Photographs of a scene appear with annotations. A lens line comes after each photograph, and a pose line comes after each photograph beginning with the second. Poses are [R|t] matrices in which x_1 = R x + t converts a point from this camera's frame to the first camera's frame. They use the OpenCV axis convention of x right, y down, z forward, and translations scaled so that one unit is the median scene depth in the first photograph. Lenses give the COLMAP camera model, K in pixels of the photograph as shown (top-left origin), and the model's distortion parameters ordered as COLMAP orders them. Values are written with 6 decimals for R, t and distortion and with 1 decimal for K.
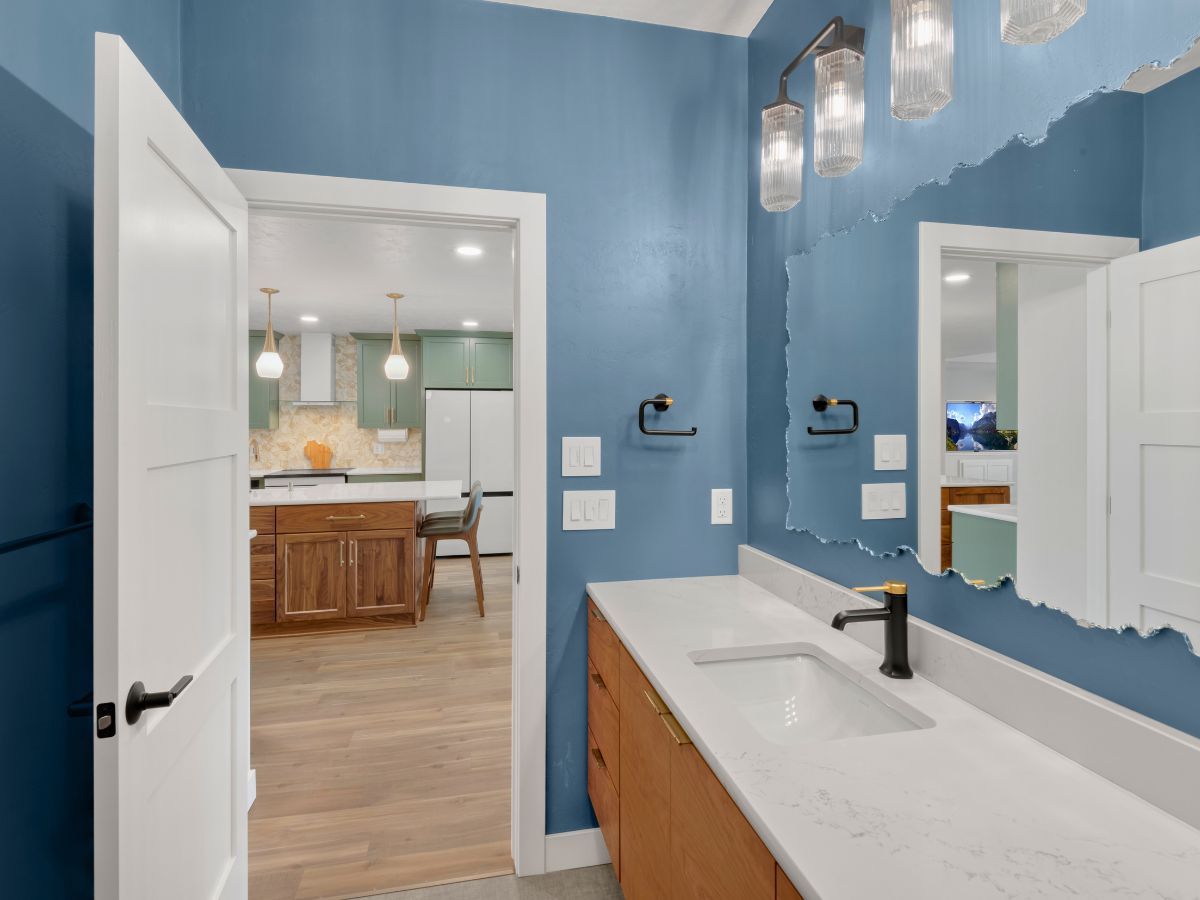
lens RADIAL K [[620.4, 0, 598.1], [0, 620.4, 426.3], [0, 0, 1]] dist [0.025033, -0.017619]
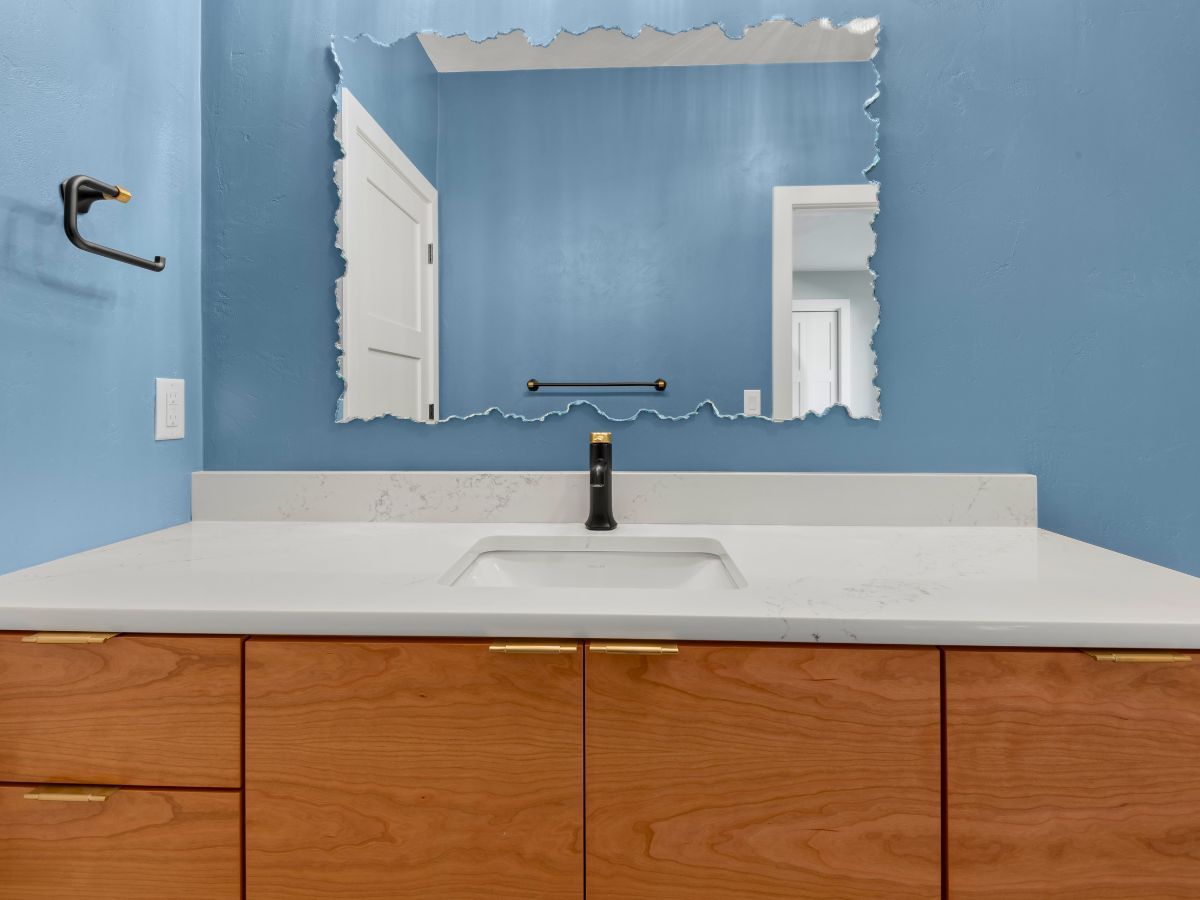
lens RADIAL K [[628.3, 0, 603.2], [0, 628.3, 406.4], [0, 0, 1]] dist [0.023618, -0.017076]
pose [[0.256377, -0.003799, 0.966569, -0.282369], [0.001506, 0.999993, 0.003531, 0.130939], [-0.966576, 0.000551, 0.256381, 0.474679]]
